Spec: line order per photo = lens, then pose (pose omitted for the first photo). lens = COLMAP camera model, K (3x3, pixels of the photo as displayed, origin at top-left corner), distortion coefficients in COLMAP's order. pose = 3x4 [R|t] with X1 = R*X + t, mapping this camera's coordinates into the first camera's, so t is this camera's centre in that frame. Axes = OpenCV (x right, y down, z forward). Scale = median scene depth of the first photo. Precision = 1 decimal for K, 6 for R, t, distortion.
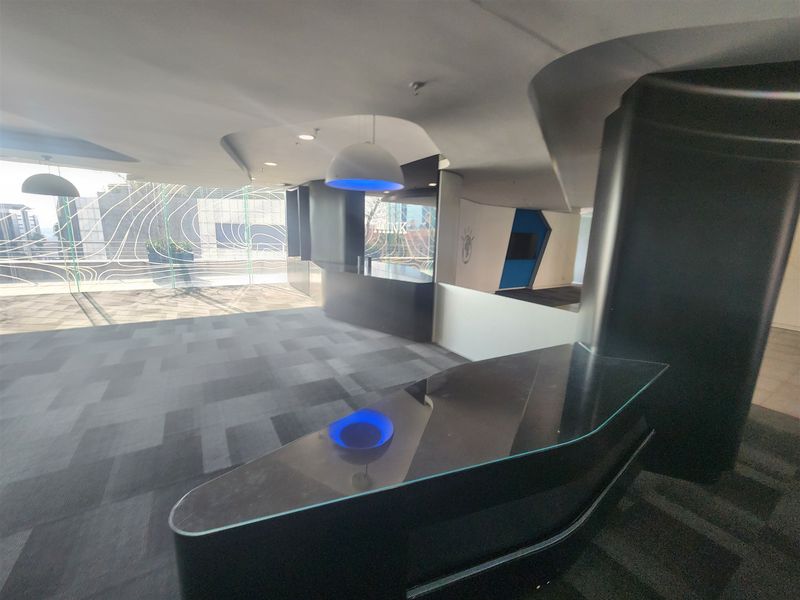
lens RADIAL K [[327.9, 0, 400.0], [0, 327.9, 300.0], [0, 0, 1]] dist [-0.000127, -0.000045]
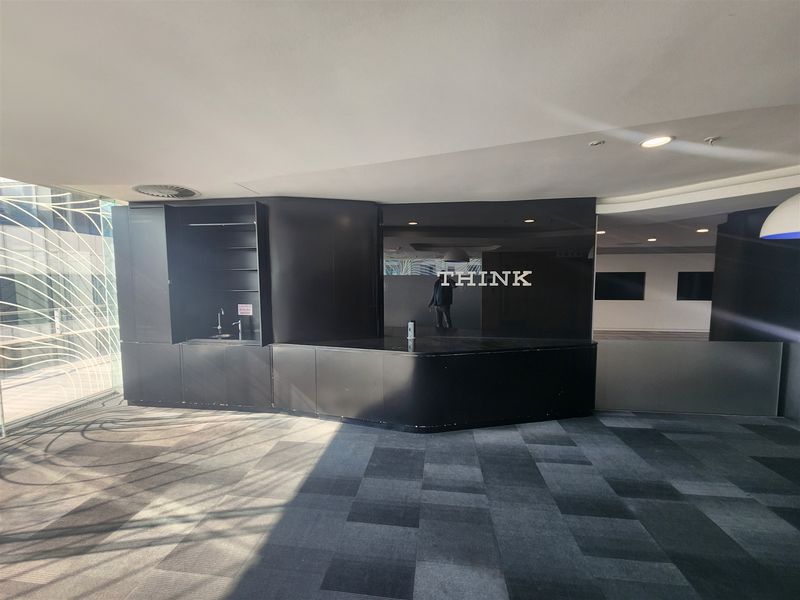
lens RADIAL K [[327.9, 0, 400.0], [0, 327.9, 300.0], [0, 0, 1]] dist [-0.000127, -0.000045]
pose [[0.639065, -0.084504, 0.764497, -0.750457], [0.178727, 0.983055, -0.040741, -0.182245], [-0.748100, 0.162672, 0.643339, 0.696948]]
